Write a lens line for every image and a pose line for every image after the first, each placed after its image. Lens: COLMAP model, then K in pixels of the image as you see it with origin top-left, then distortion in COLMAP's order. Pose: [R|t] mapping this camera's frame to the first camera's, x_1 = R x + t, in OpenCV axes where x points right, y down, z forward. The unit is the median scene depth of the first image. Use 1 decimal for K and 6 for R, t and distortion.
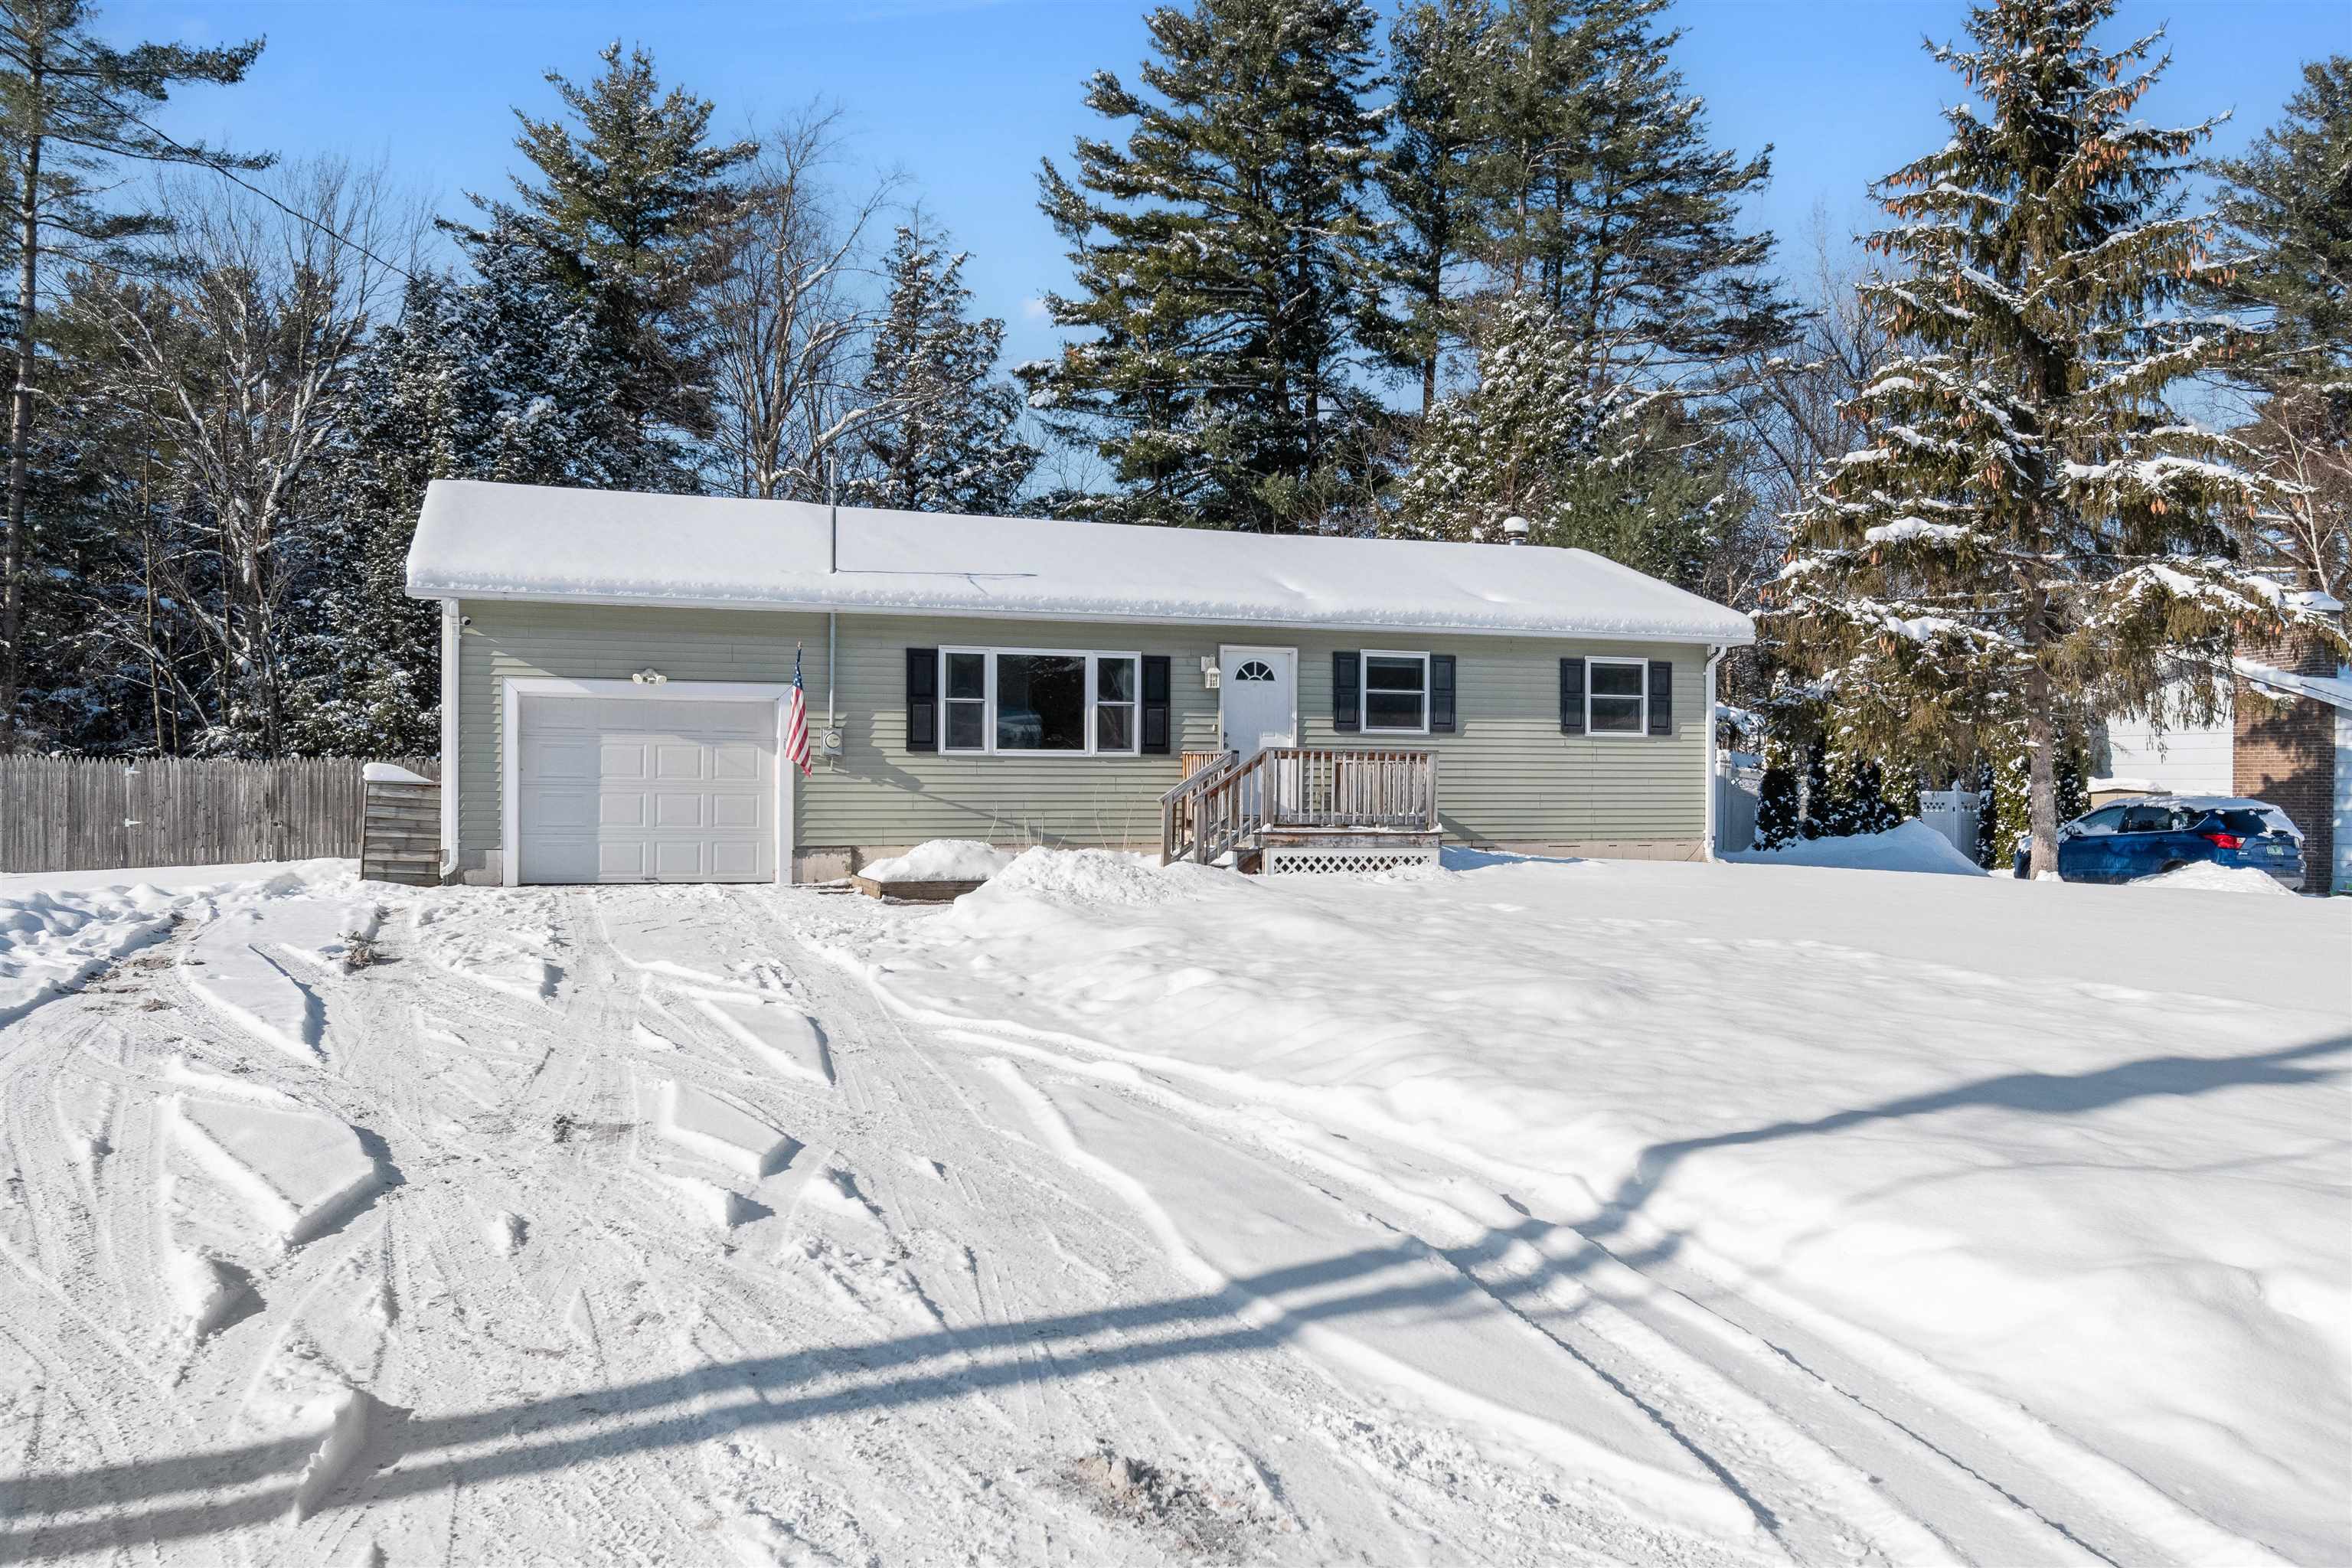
lens RADIAL K [[1788.4, 0, 1282.2], [0, 1788.4, 779.2], [0, 0, 1]] dist [0.004402, -0.000657]
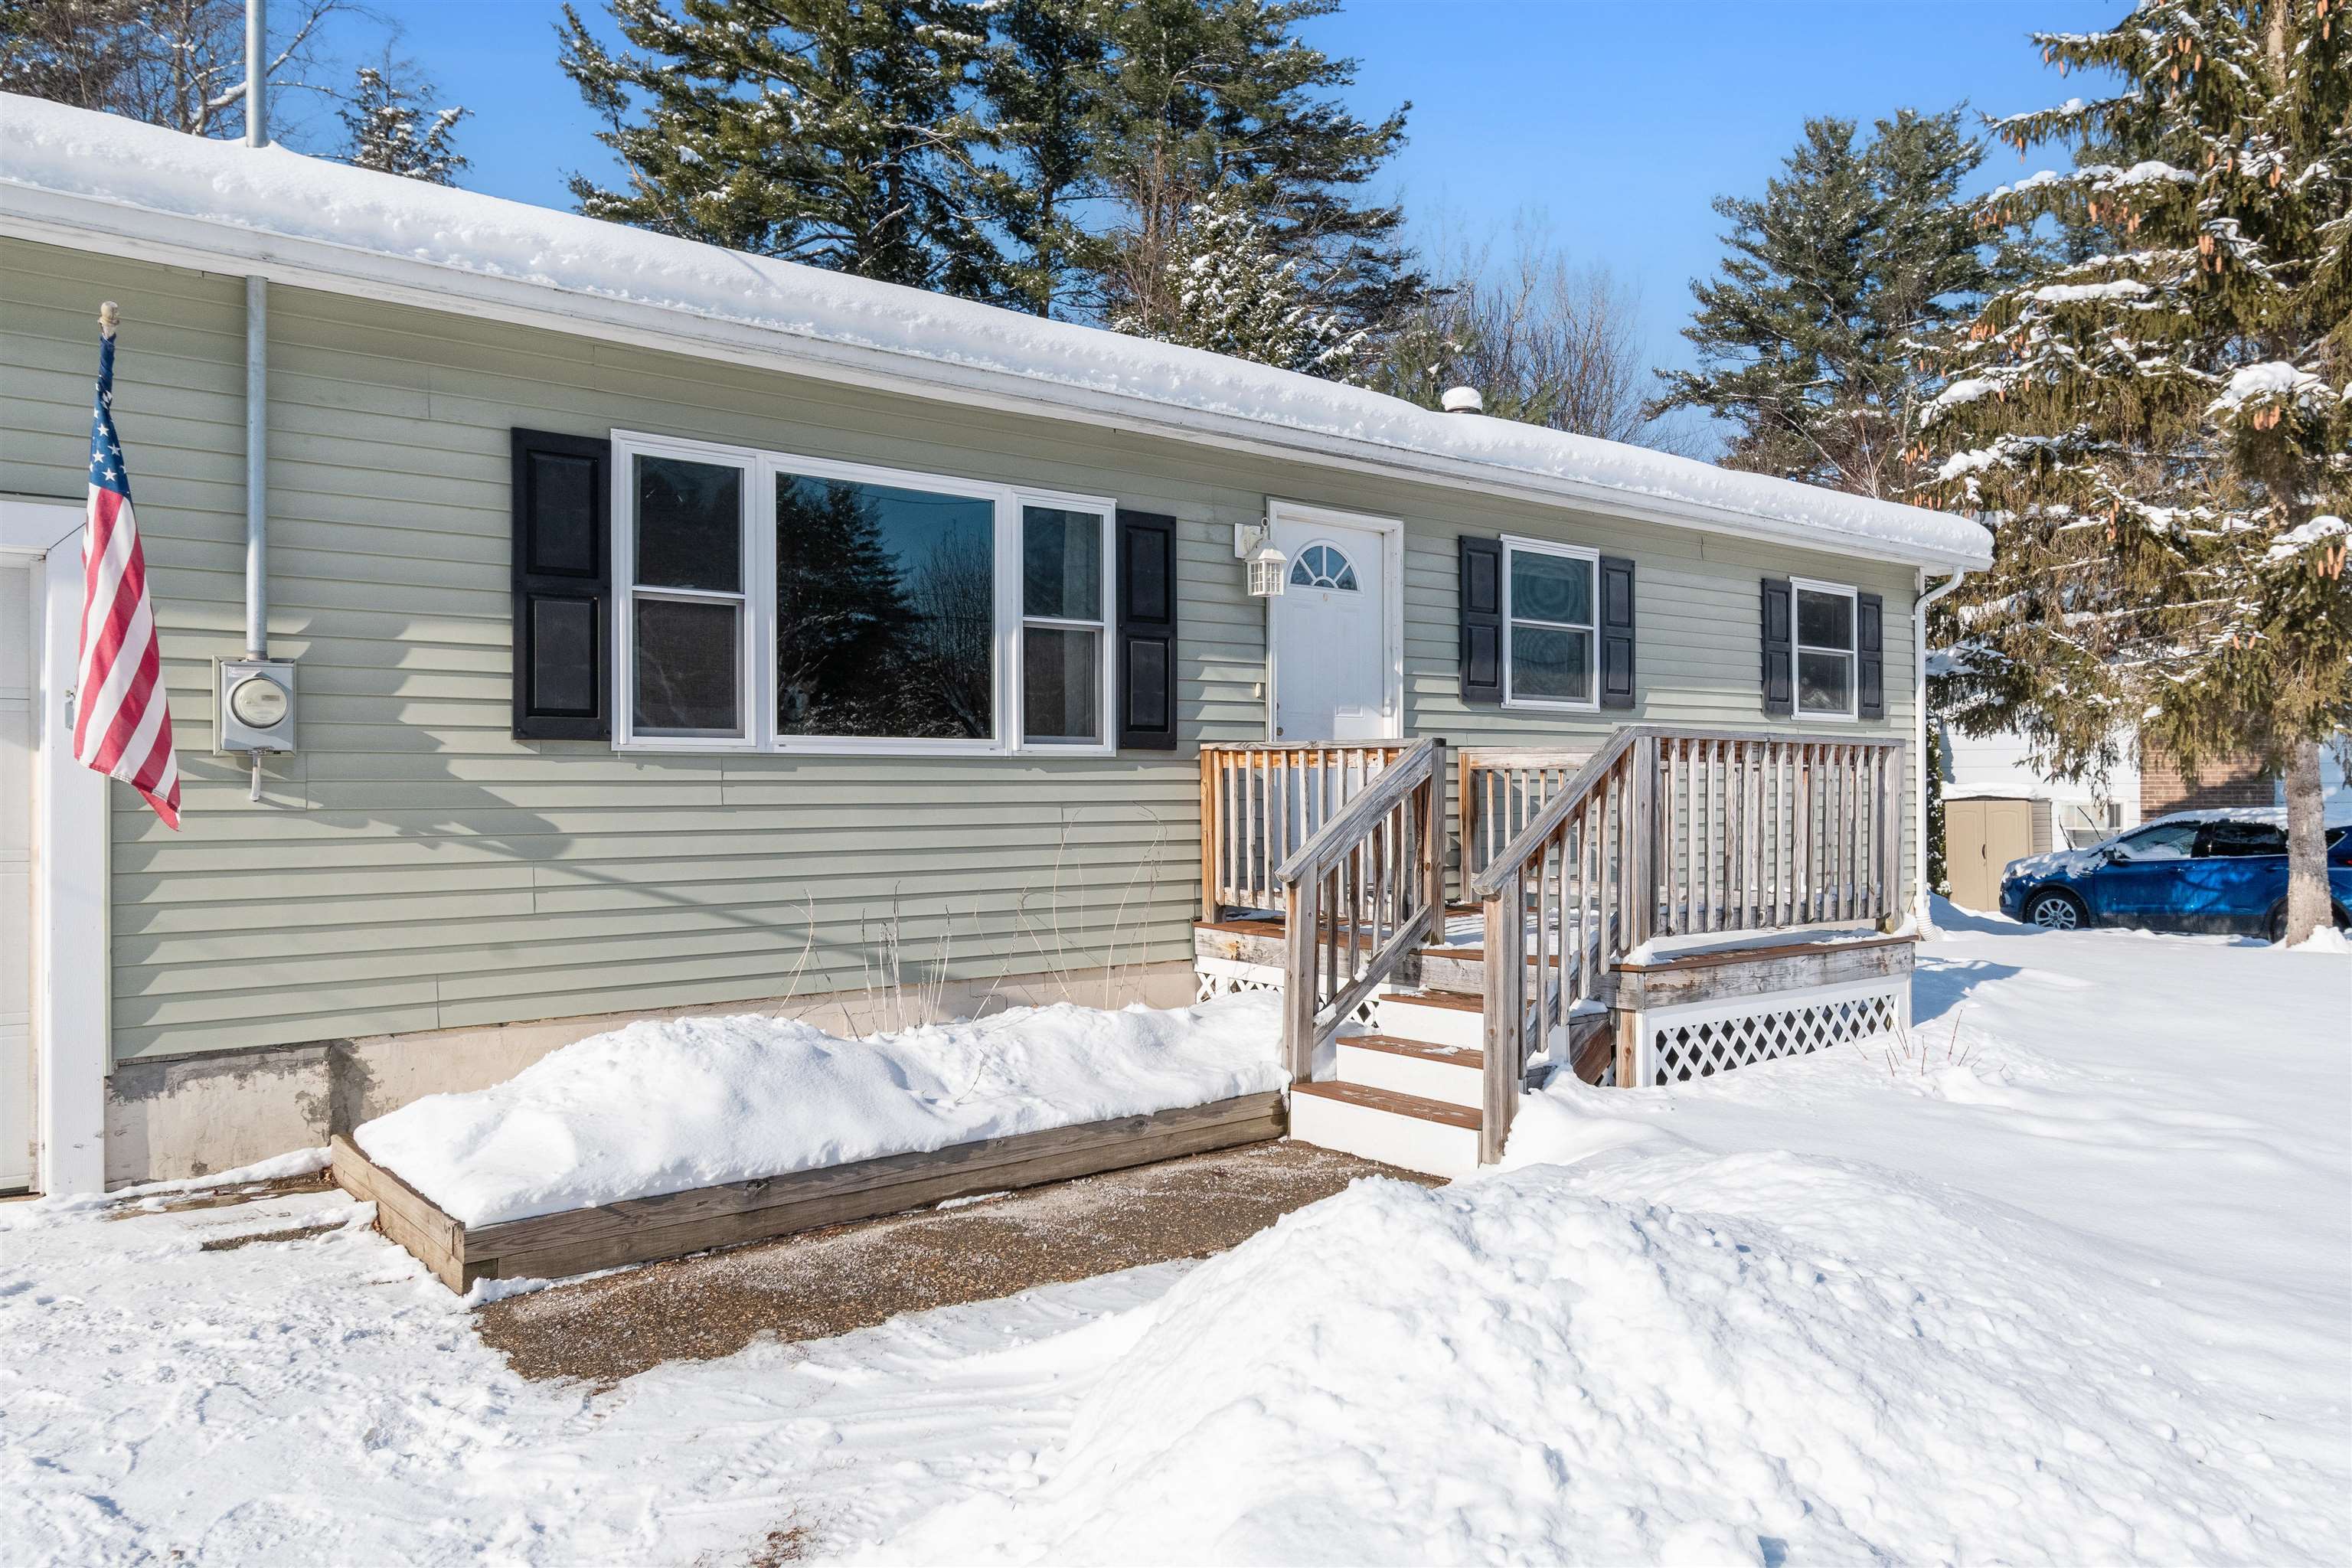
lens RADIAL K [[1574.4, 0, 1228.7], [0, 1574.4, 784.7], [0, 0, 1]] dist [0.001601, -0.000007]
pose [[0.955371, -0.006361, 0.295340, -0.150462], [0.005637, 0.999979, 0.003306, -0.006607], [-0.295354, -0.001494, 0.955387, 0.605150]]
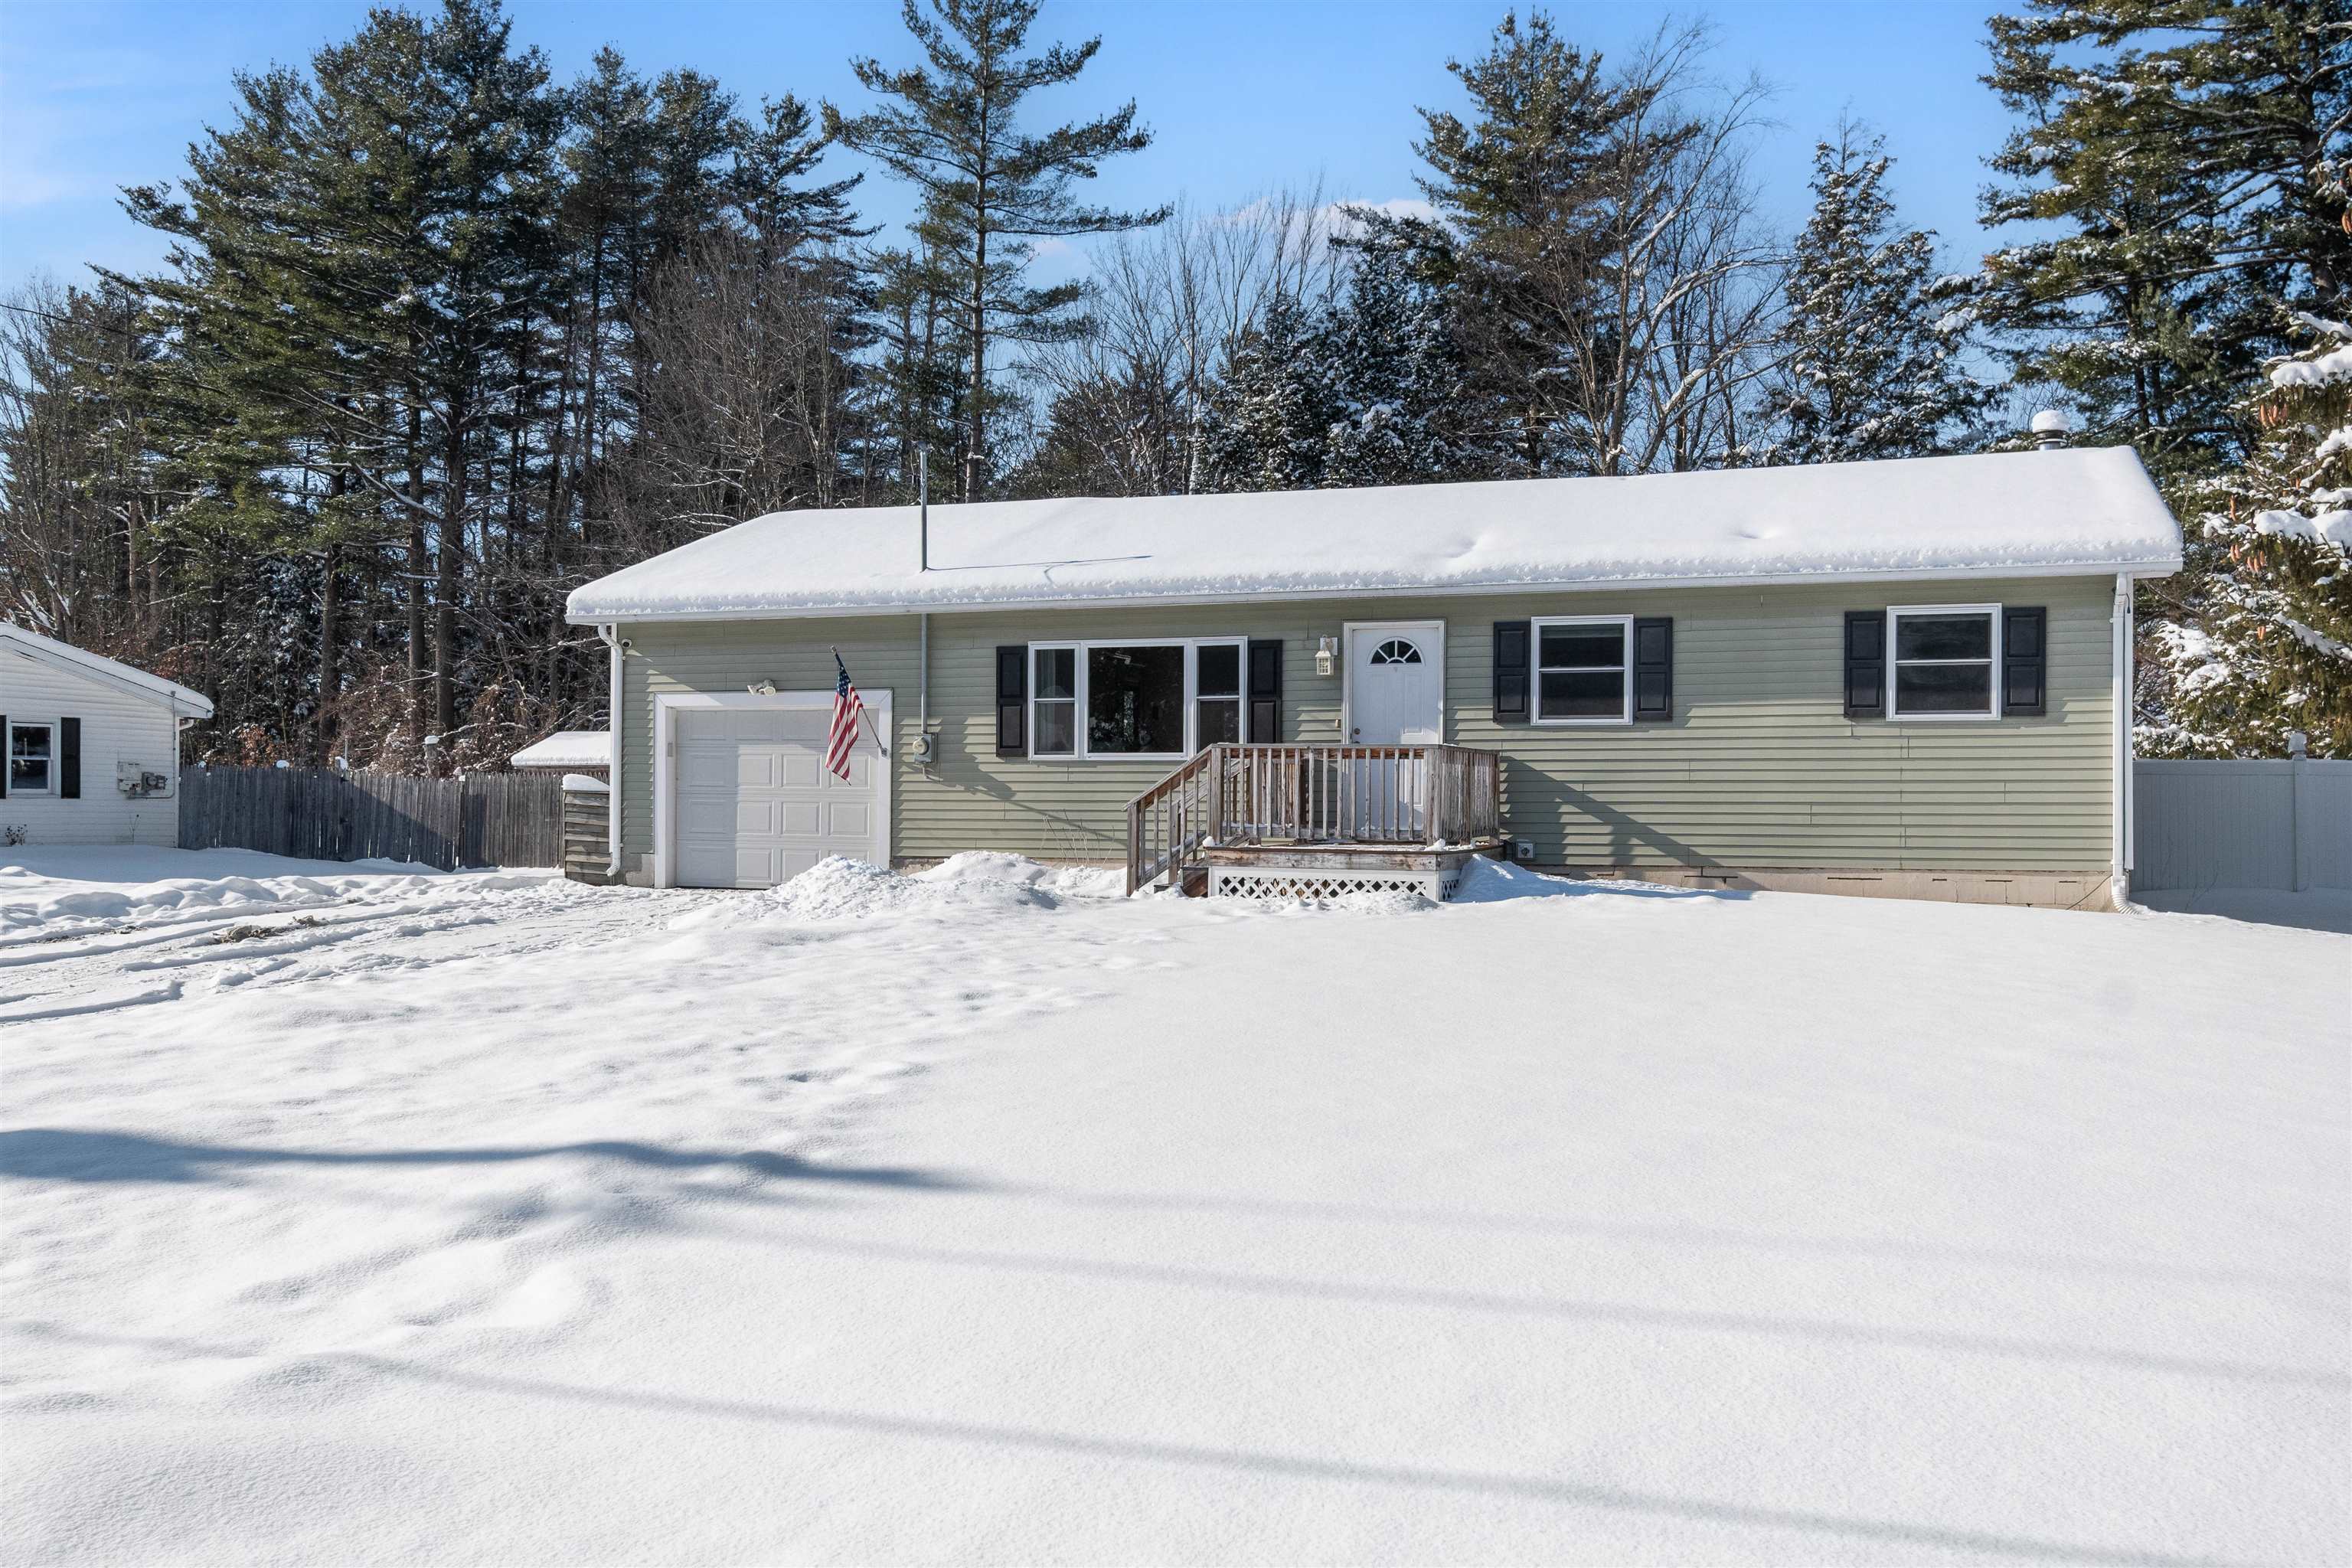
lens RADIAL K [[2037.1, 0, 1275.7], [0, 2037.1, 790.0], [0, 0, 1]] dist [0.004664, -0.002415]
pose [[0.761019, -0.005882, -0.648703, 0.523239], [0.001234, 0.999970, -0.007620, 0.008828], [0.648728, 0.004999, 0.761004, 0.252816]]
